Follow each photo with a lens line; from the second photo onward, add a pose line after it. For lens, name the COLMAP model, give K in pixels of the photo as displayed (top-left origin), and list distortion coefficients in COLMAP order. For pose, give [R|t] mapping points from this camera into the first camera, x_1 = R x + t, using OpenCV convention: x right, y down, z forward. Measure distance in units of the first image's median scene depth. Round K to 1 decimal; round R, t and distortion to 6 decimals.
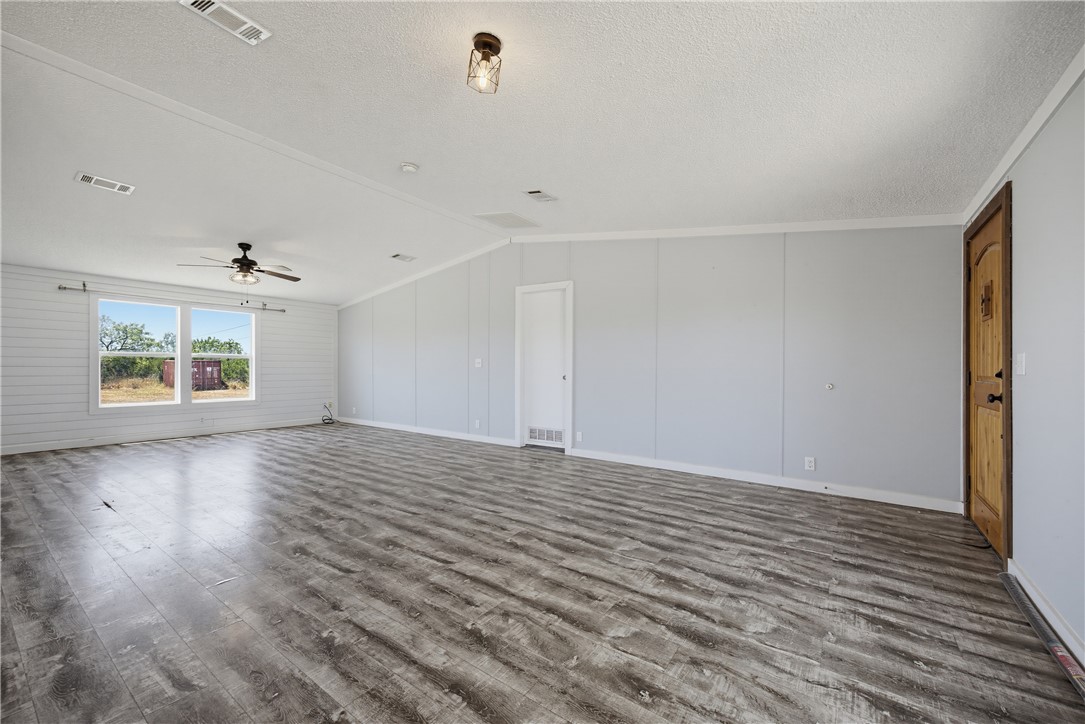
lens RADIAL K [[428.3, 0, 550.6], [0, 428.3, 367.8], [0, 0, 1]] dist [0.004455, 0.000111]
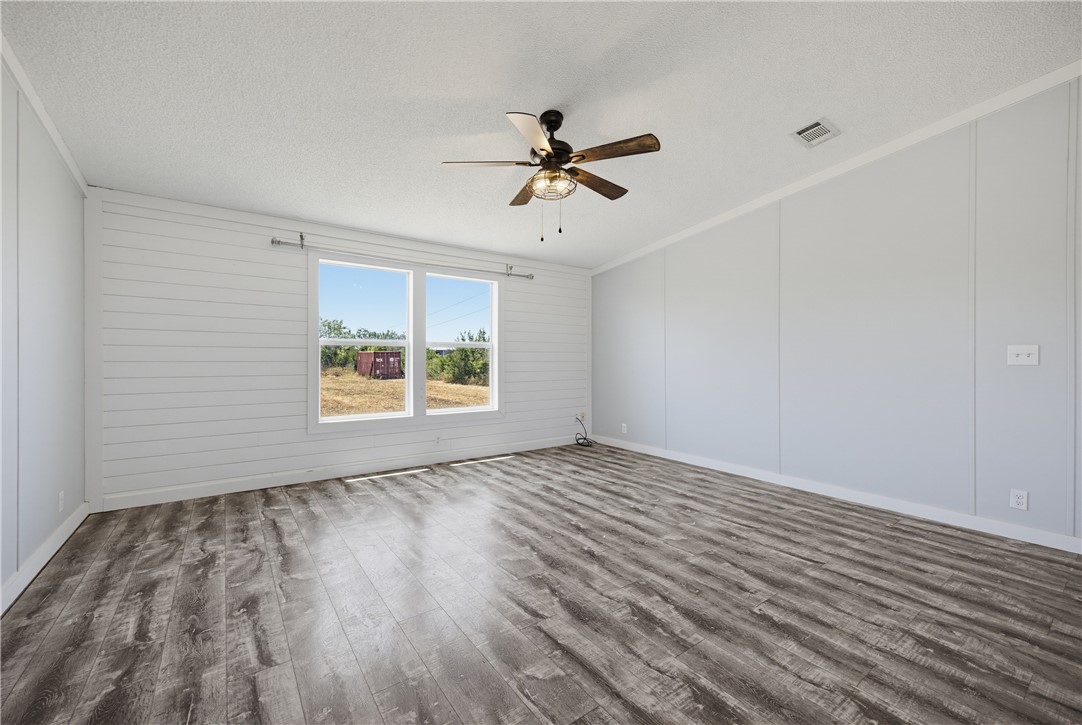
lens RADIAL K [[427.1, 0, 538.6], [0, 427.1, 359.4], [0, 0, 1]] dist [0.004455, 0.000111]
pose [[0.948830, 0.001056, -0.315786, -0.367747], [0.000534, 0.999988, 0.004948, -0.006633], [0.315787, -0.004863, 0.948817, 0.340296]]
